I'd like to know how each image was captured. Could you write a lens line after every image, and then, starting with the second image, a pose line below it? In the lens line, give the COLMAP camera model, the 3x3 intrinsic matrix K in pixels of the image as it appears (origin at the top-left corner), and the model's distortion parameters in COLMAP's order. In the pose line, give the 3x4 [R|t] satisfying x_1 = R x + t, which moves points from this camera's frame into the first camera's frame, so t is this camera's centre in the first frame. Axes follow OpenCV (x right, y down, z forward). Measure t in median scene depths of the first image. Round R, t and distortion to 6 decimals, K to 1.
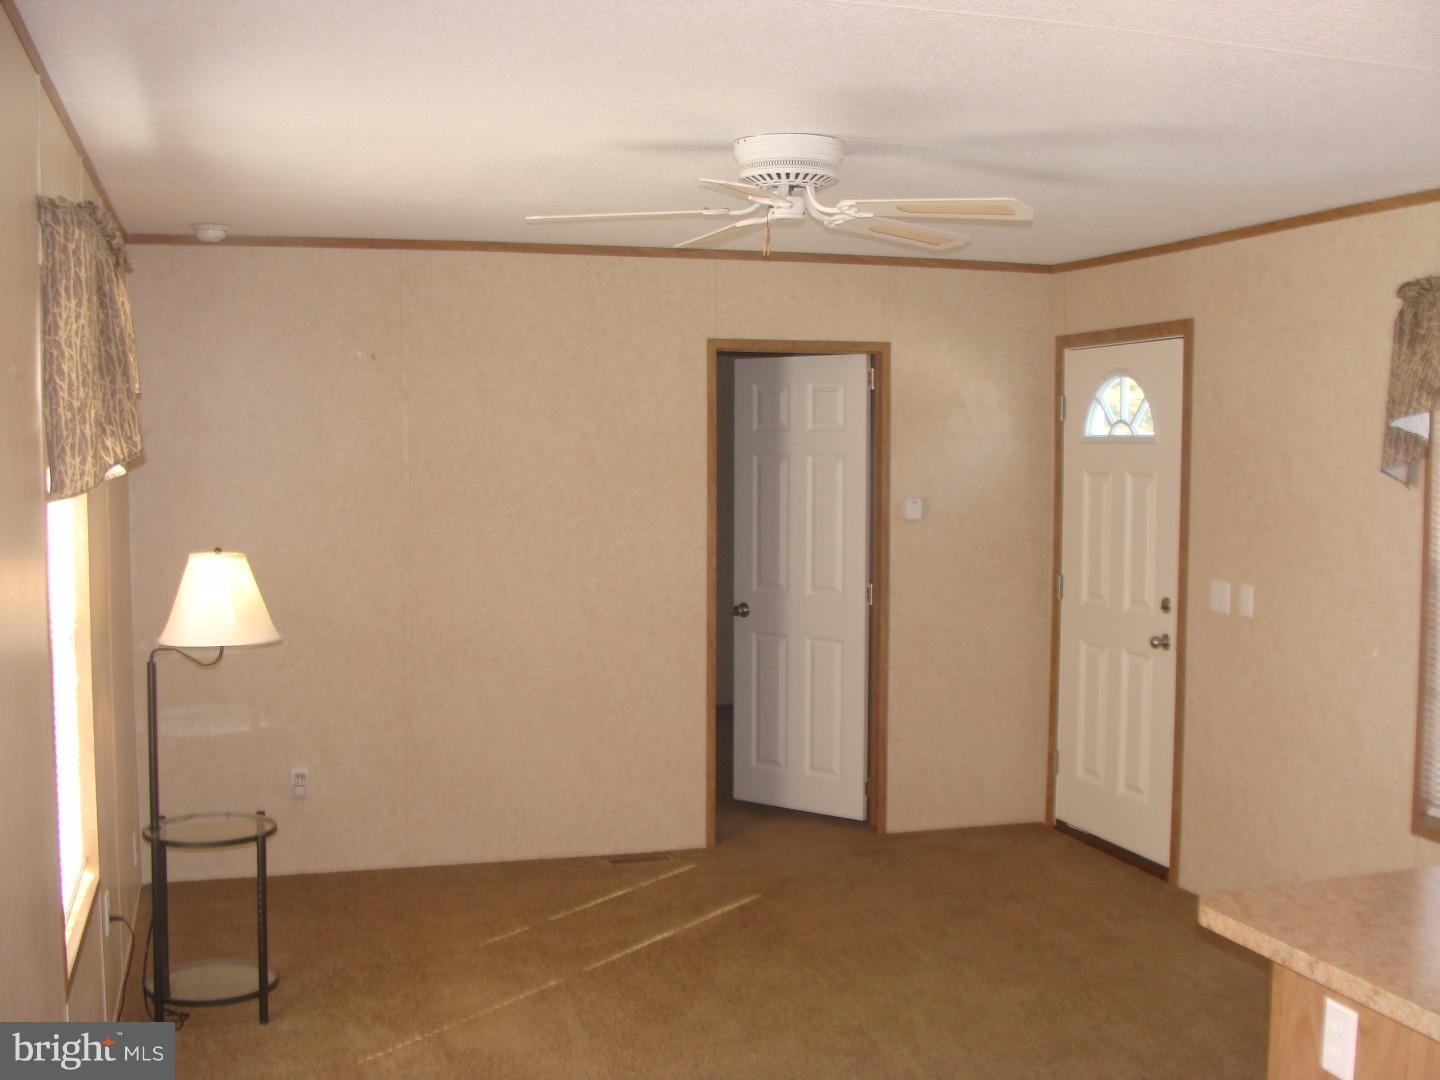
lens RADIAL K [[1612.6, 0, 721.6], [0, 1612.6, 547.1], [0, 0, 1]] dist [-0.137001, 0.000000]
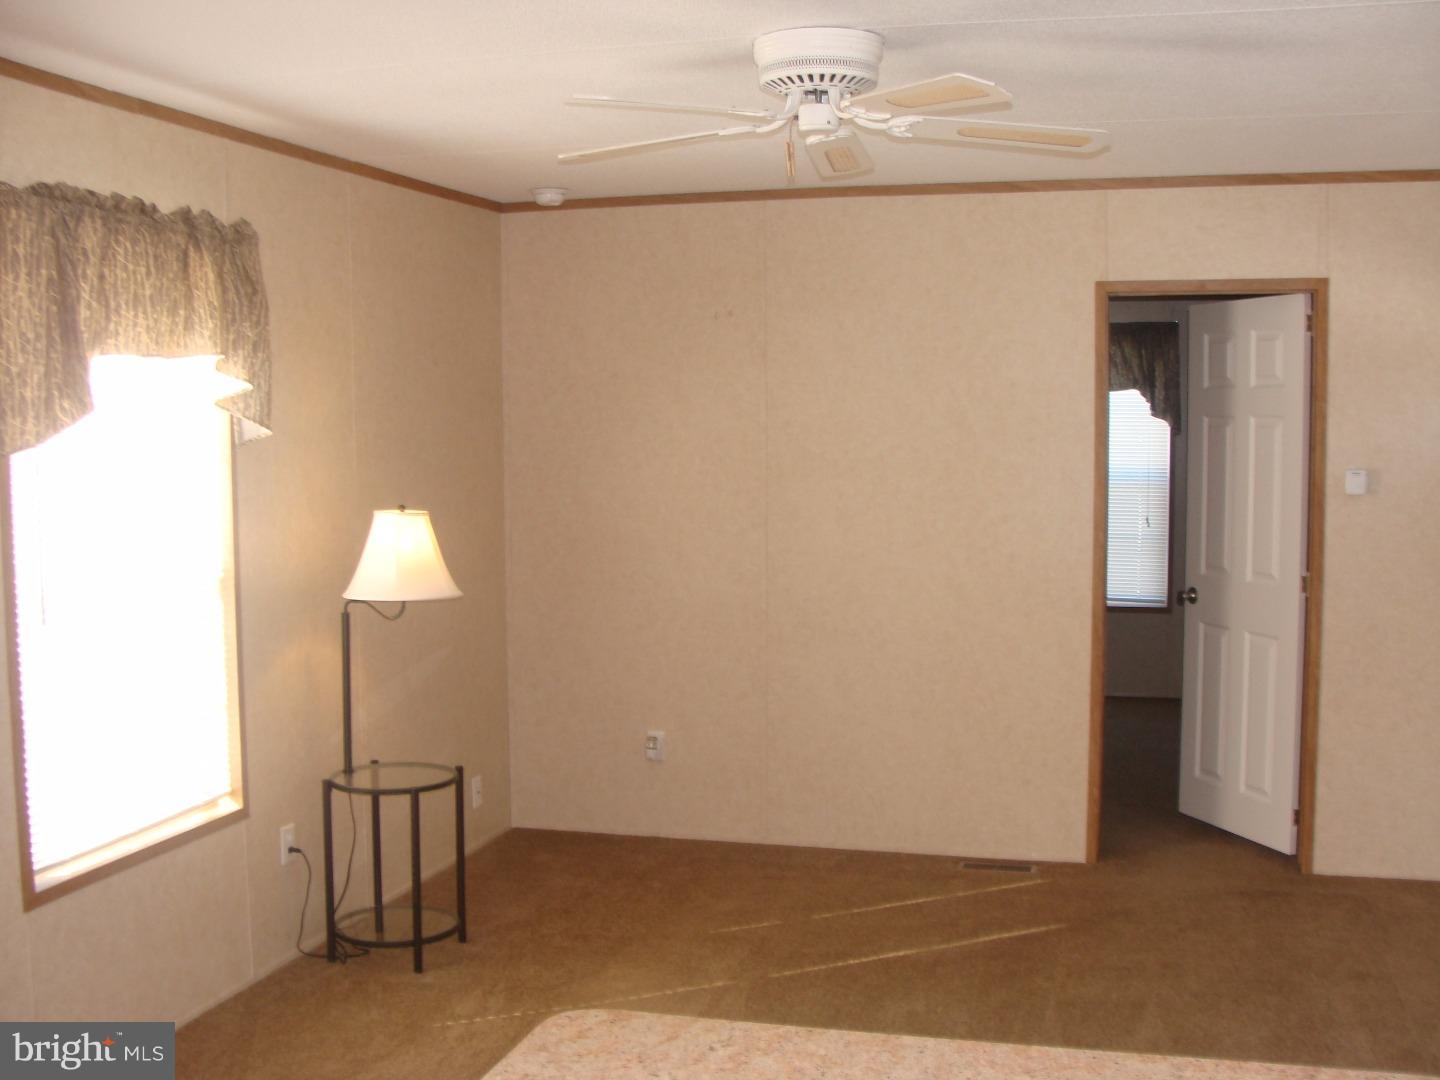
lens RADIAL K [[1612.6, 0, 723.2], [0, 1612.6, 546.8], [0, 0, 1]] dist [-0.137001, 0.000000]
pose [[0.845853, 0.037367, -0.532106, 0.325872], [-0.026325, 0.999252, 0.028325, -0.006106], [0.532766, -0.009951, 0.846204, 0.185602]]
